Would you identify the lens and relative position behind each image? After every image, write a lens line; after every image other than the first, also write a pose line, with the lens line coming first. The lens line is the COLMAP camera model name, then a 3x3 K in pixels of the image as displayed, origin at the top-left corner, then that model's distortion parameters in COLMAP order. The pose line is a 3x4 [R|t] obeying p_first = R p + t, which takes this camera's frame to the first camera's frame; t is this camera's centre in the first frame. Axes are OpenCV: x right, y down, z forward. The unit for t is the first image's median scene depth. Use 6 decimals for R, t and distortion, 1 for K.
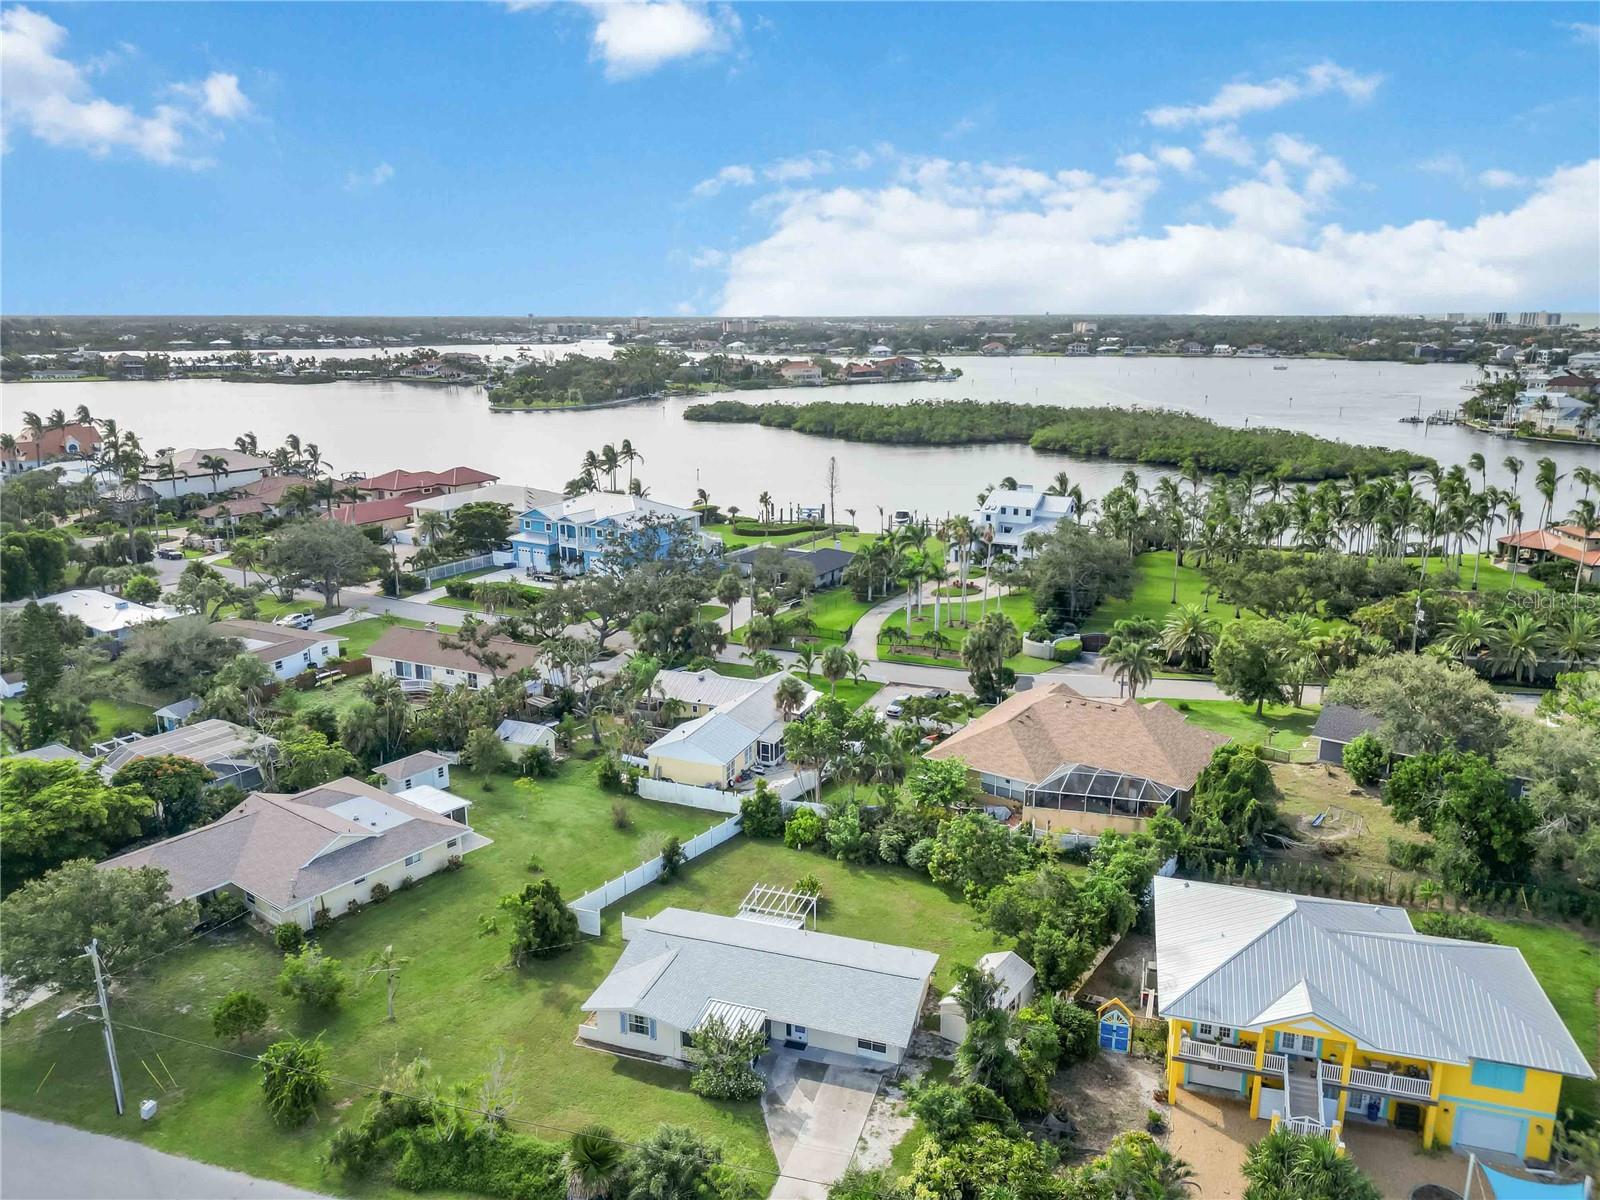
lens RADIAL K [[1124.3, 0, 800.0], [0, 1124.3, 600.0], [0, 0, 1]] dist [0.078779, -0.086497]
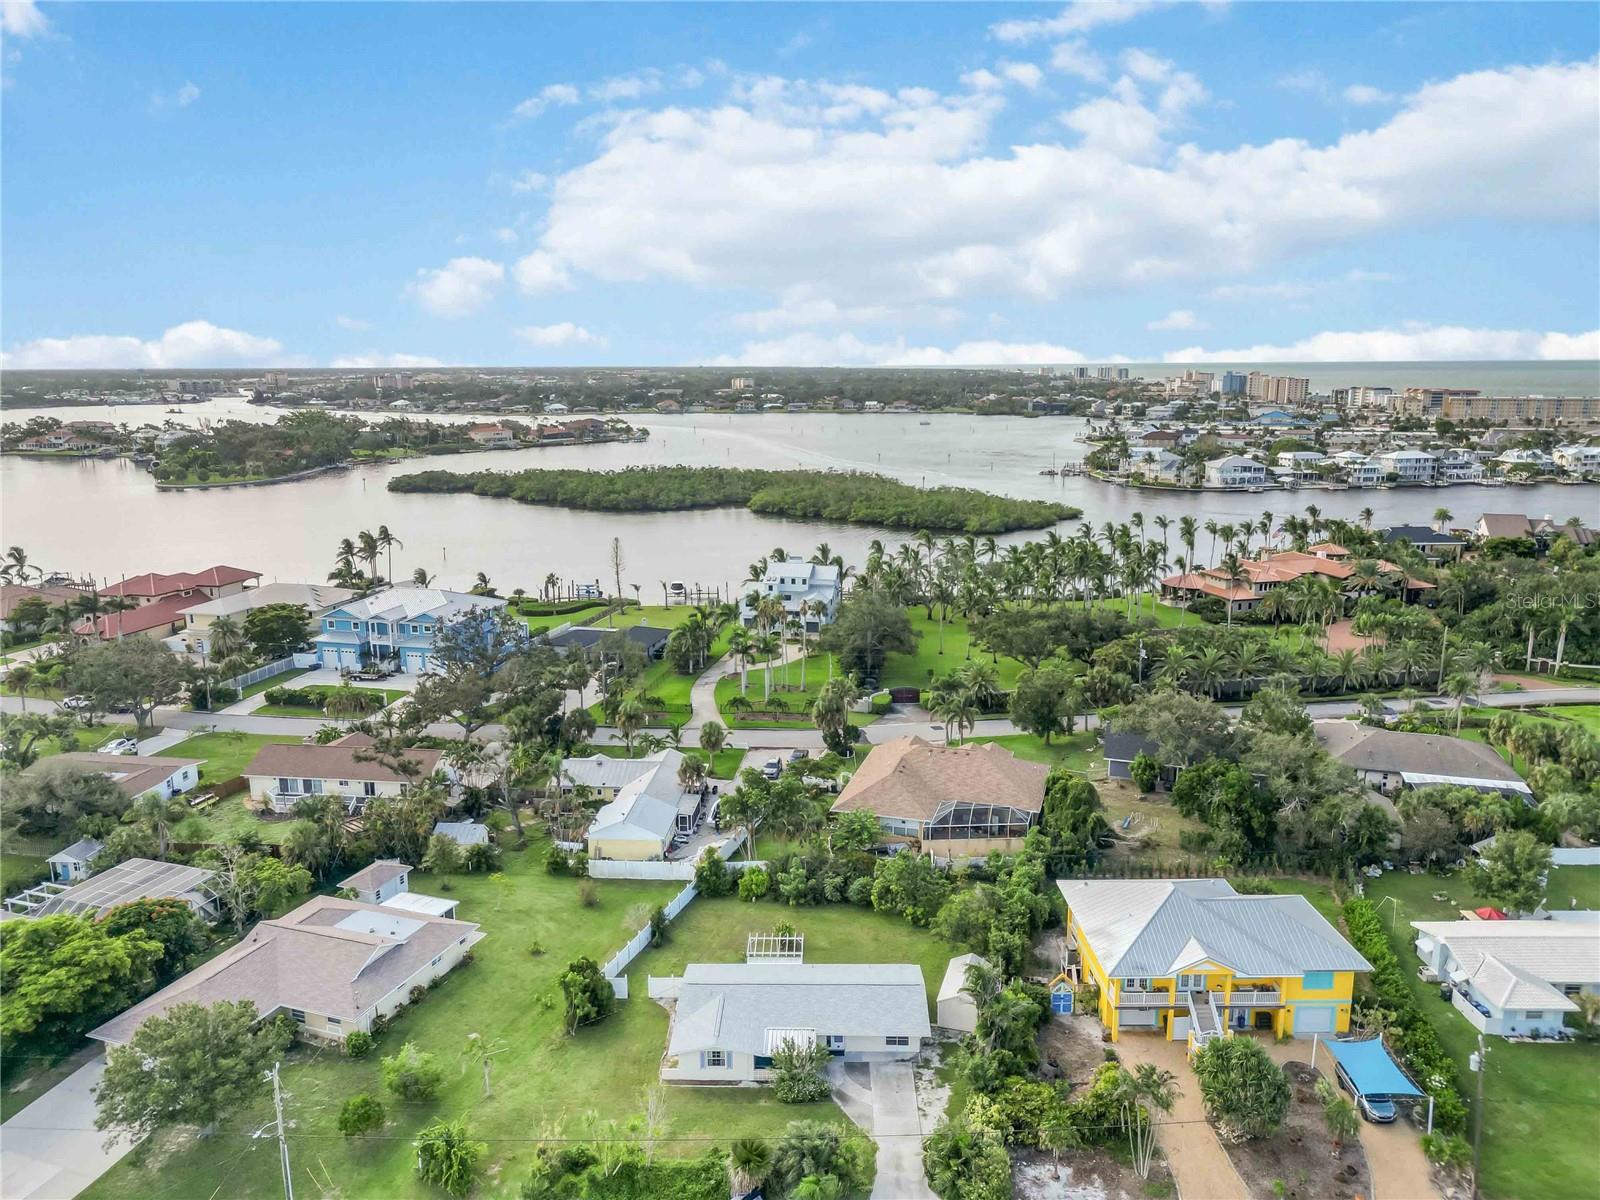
lens RADIAL K [[1115.6, 0, 800.0], [0, 1115.6, 600.0], [0, 0, 1]] dist [0.072183, -0.066219]
pose [[0.955381, -0.065058, 0.288121, -0.206294], [0.076799, 0.996607, -0.029621, -0.042555], [-0.285217, 0.050426, 0.957136, -0.119521]]
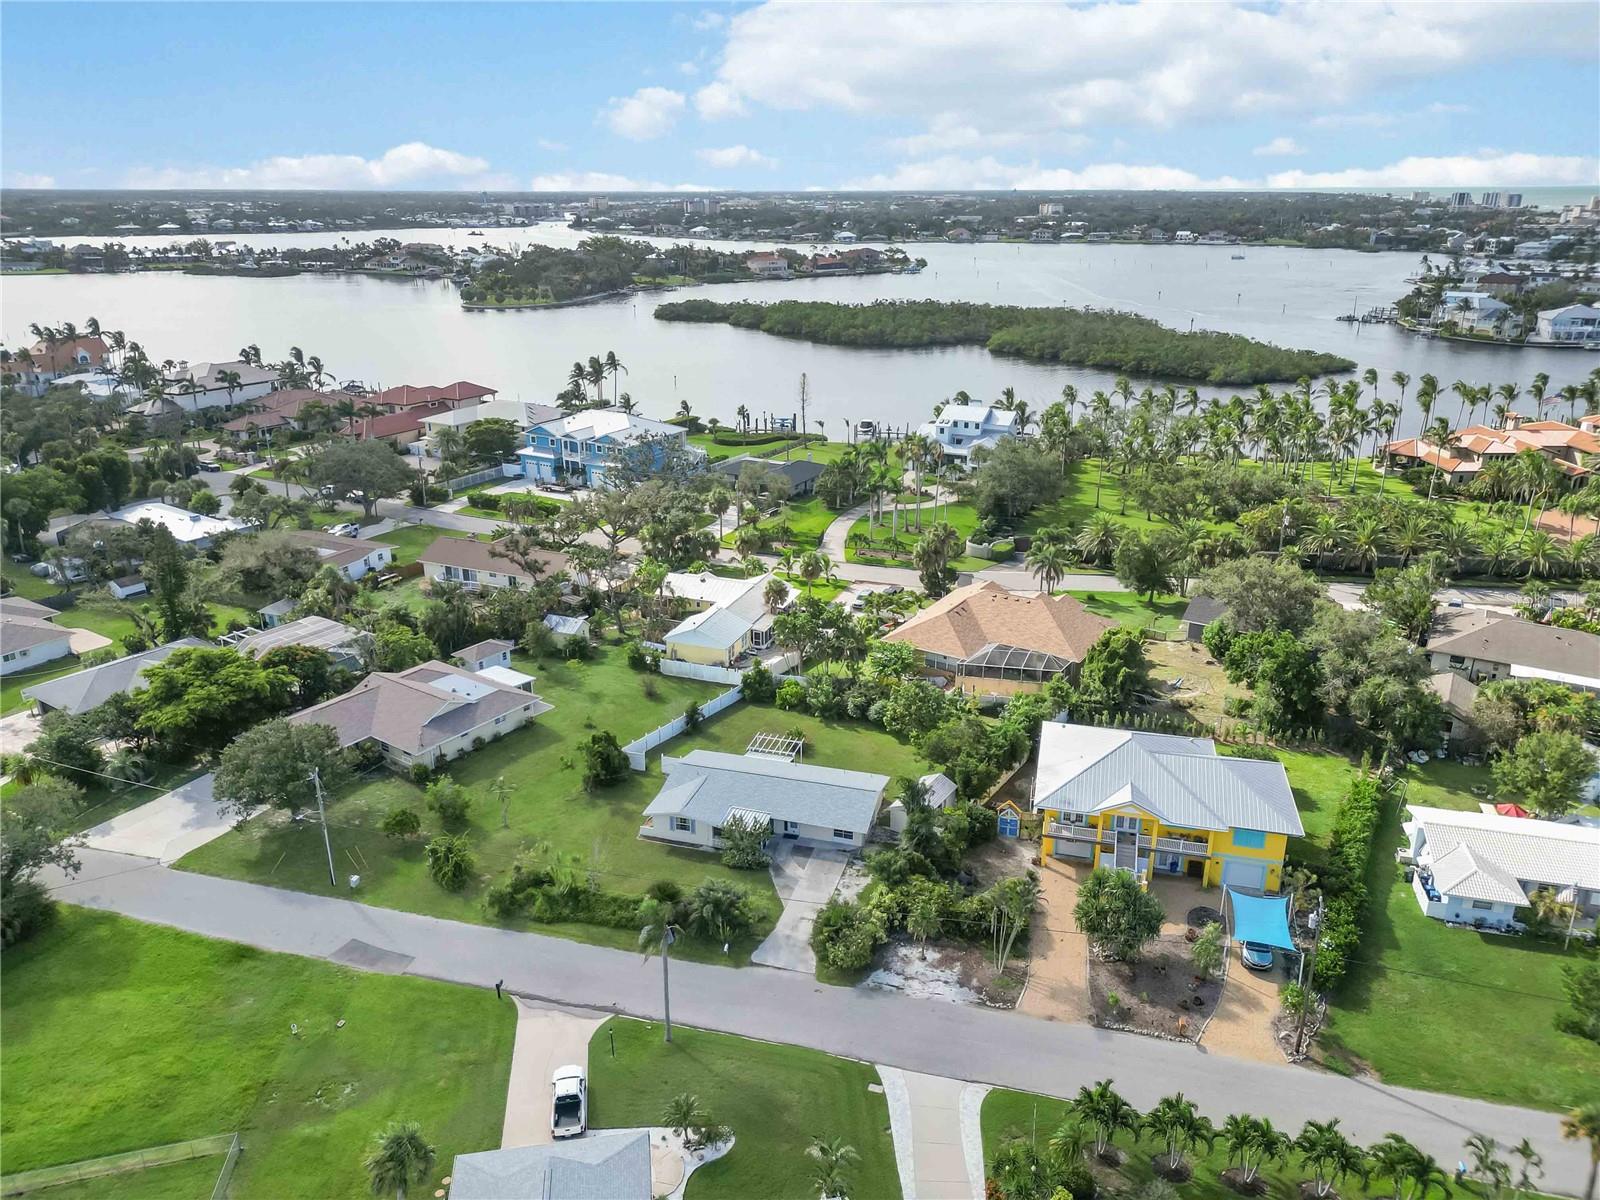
lens RADIAL K [[1124.3, 0, 800.0], [0, 1124.3, 600.0], [0, 0, 1]] dist [0.078779, -0.086497]
pose [[0.999500, -0.010379, 0.029864, -0.017890], [0.007335, 0.994933, 0.100271, -0.029982], [-0.030754, -0.100002, 0.994512, -0.224896]]
